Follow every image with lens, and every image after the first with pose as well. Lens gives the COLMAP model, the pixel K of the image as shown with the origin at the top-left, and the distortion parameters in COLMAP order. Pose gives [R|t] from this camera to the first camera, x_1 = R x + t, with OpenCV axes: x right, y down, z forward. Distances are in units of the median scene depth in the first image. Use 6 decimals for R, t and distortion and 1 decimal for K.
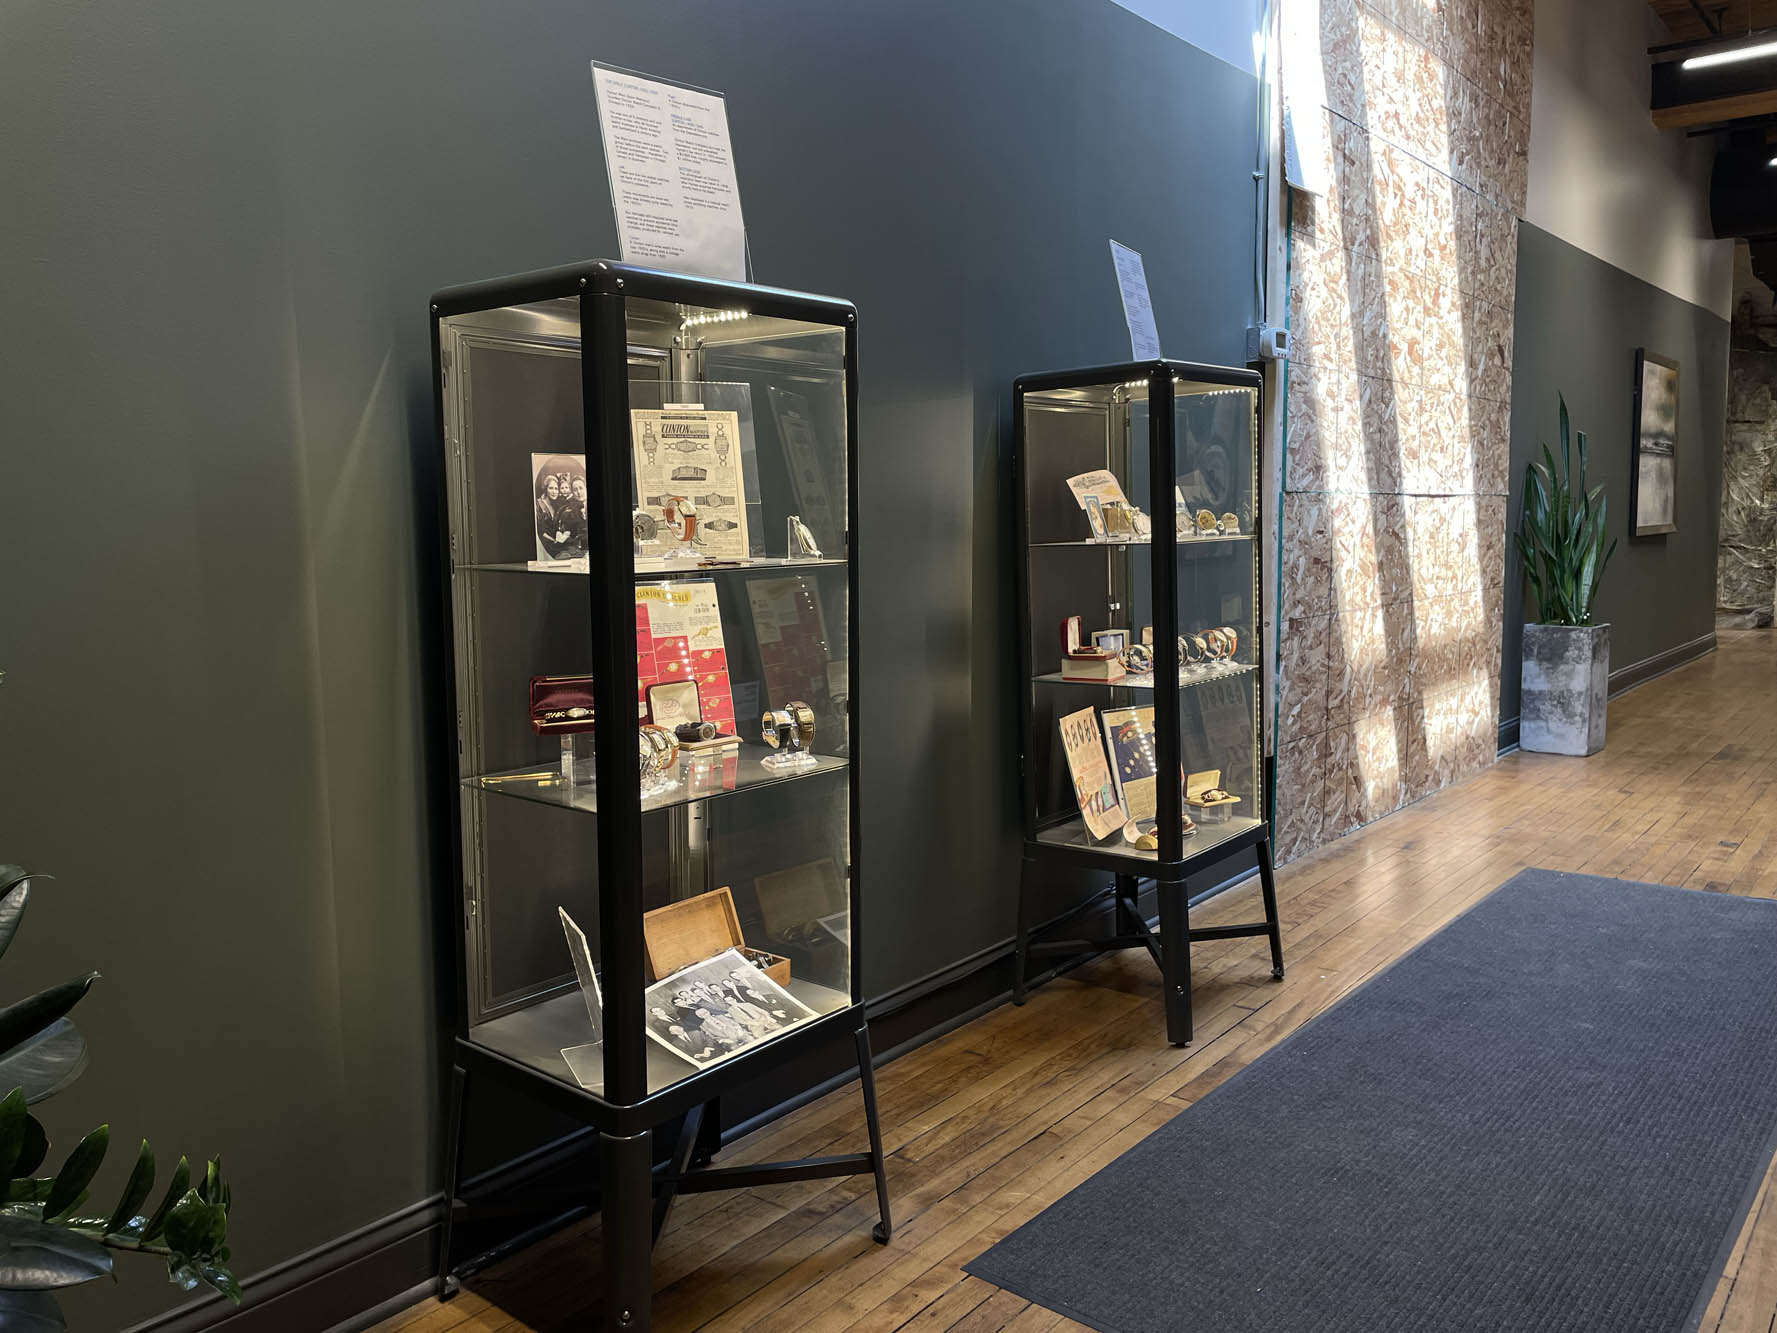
lens RADIAL K [[1363.3, 0, 888.5], [0, 1363.3, 666.5], [0, 0, 1]] dist [0.081044, -0.107322]
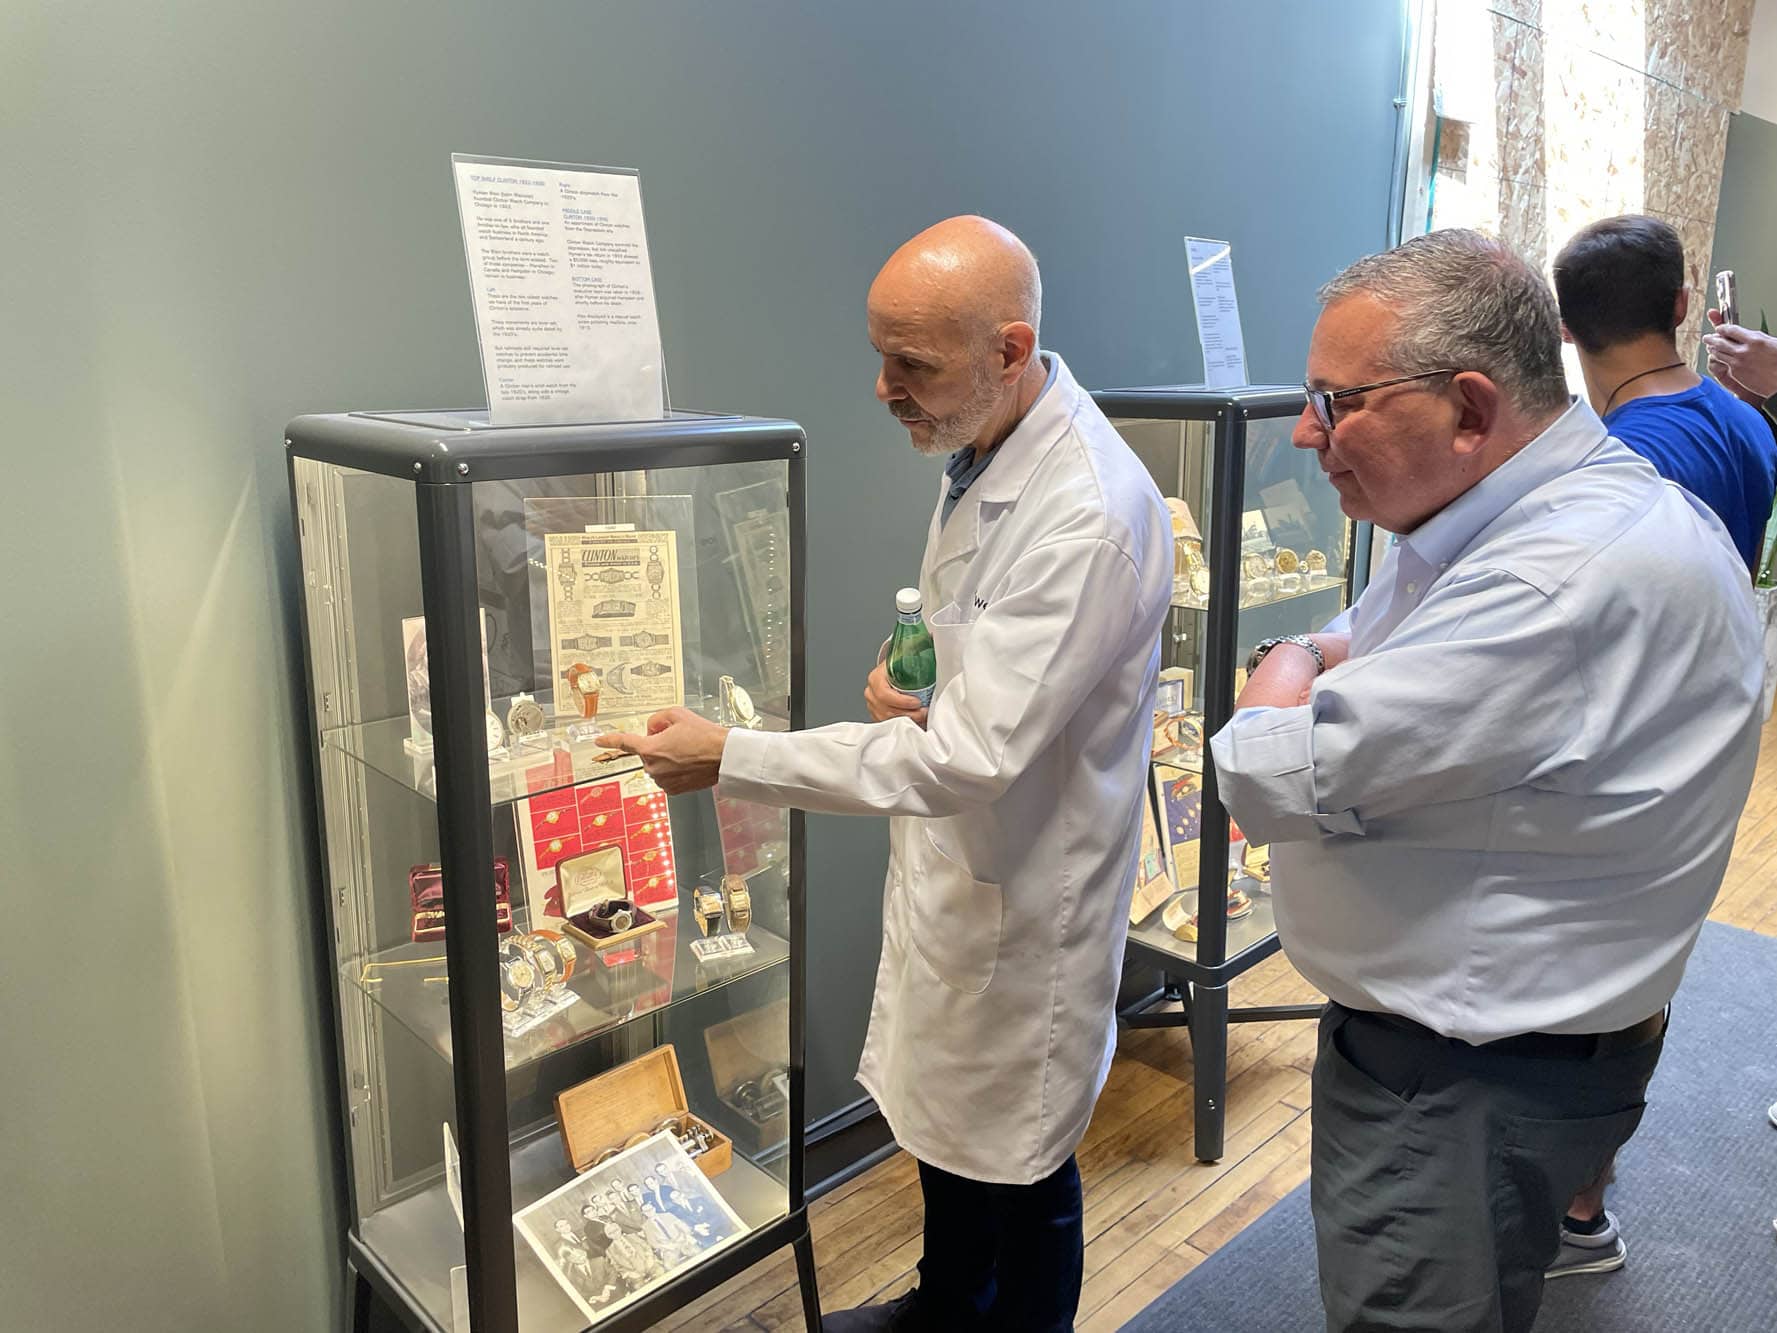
lens RADIAL K [[1363.3, 0, 888.5], [0, 1363.3, 666.5], [0, 0, 1]] dist [0.081044, -0.107322]
pose [[0.994036, 0.045594, -0.099065, 0.108158], [-0.032250, 0.990678, 0.132351, -0.221449], [0.104176, -0.128366, 0.986240, 0.174300]]
